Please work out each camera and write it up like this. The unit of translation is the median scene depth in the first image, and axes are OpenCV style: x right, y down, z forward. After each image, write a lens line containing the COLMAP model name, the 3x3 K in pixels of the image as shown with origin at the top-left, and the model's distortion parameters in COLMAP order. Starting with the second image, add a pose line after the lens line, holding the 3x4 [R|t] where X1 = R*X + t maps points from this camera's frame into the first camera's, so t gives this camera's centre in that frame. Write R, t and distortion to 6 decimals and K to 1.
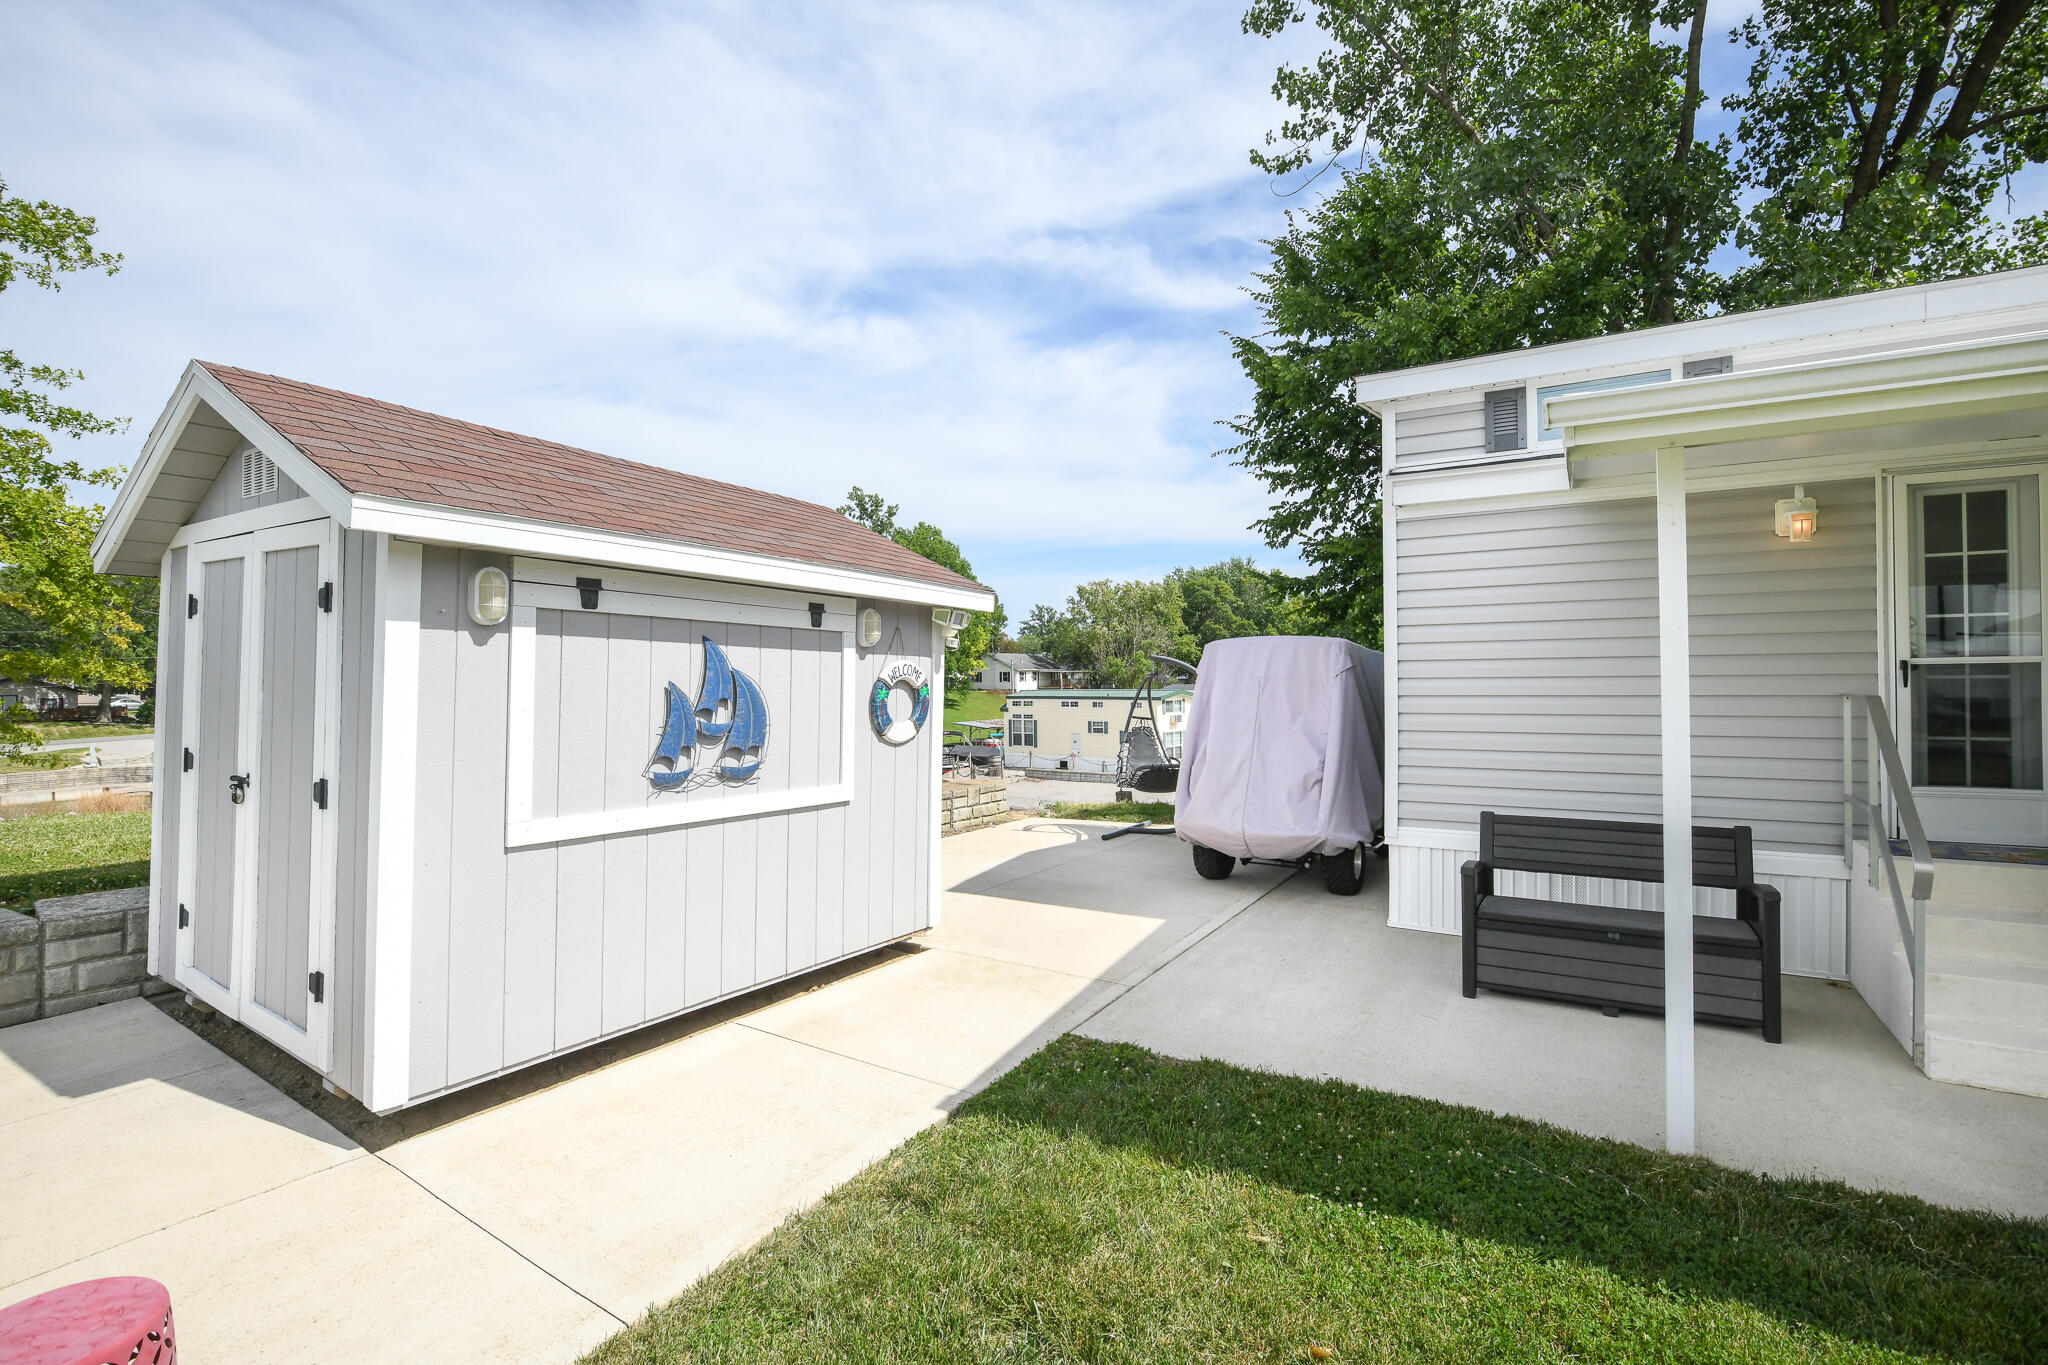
lens RADIAL K [[909.7, 0, 1024.0], [0, 909.7, 682.5], [0, 0, 1]] dist [-0.016863, -0.000216]
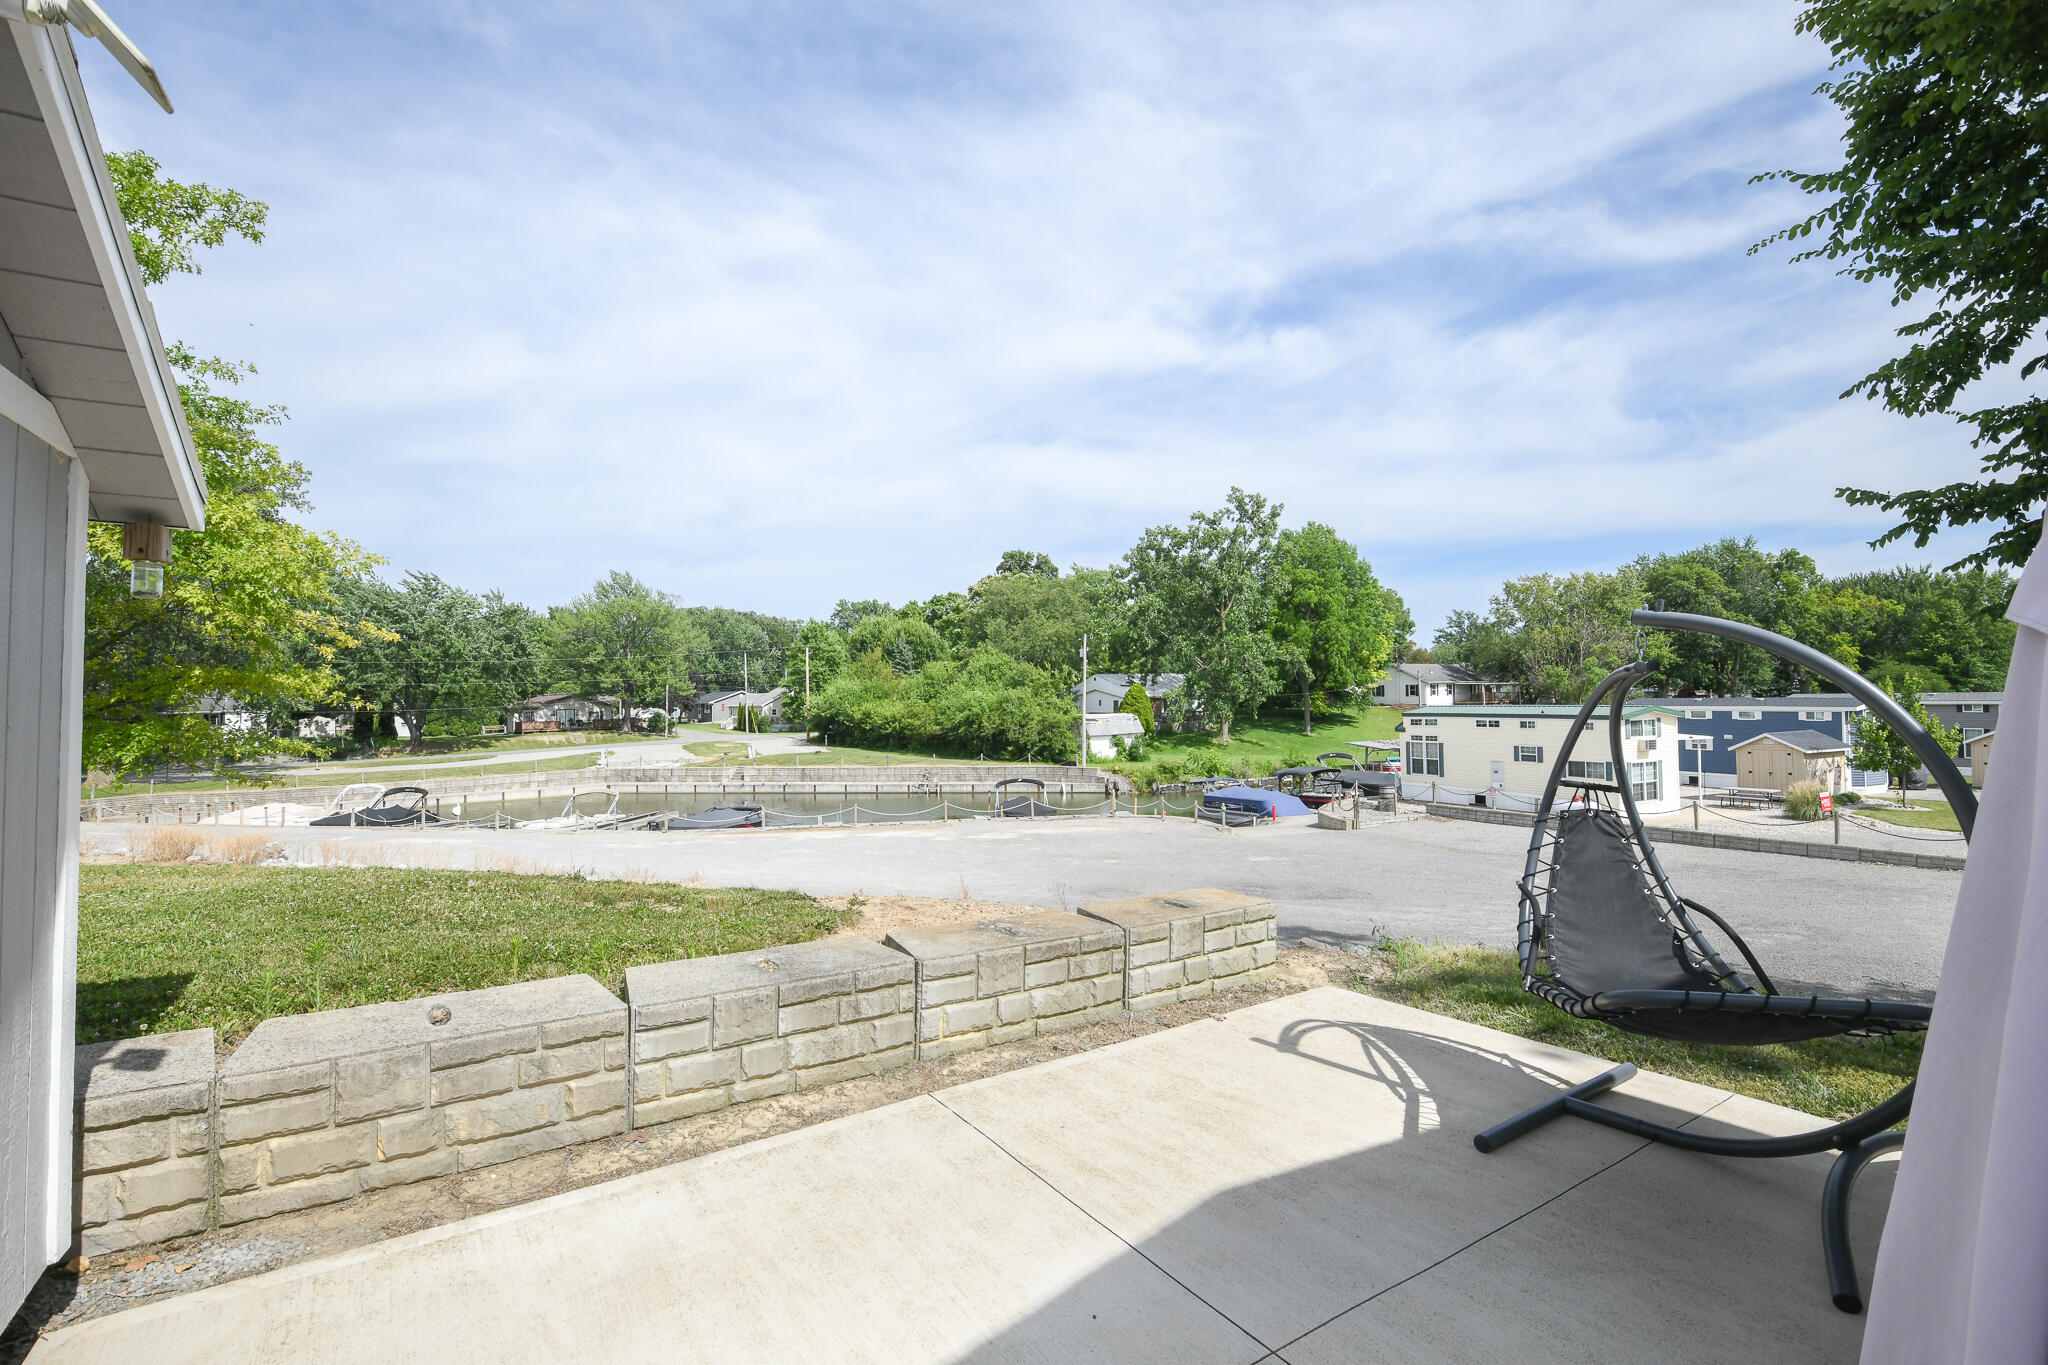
lens RADIAL K [[909.7, 0, 1024.0], [0, 909.7, 682.5], [0, 0, 1]] dist [-0.016863, -0.000216]
pose [[0.908043, -0.009889, -0.418760, 0.014041], [0.002924, 0.999847, -0.017270, 0.000490], [0.418866, 0.014457, 0.907933, 0.116269]]
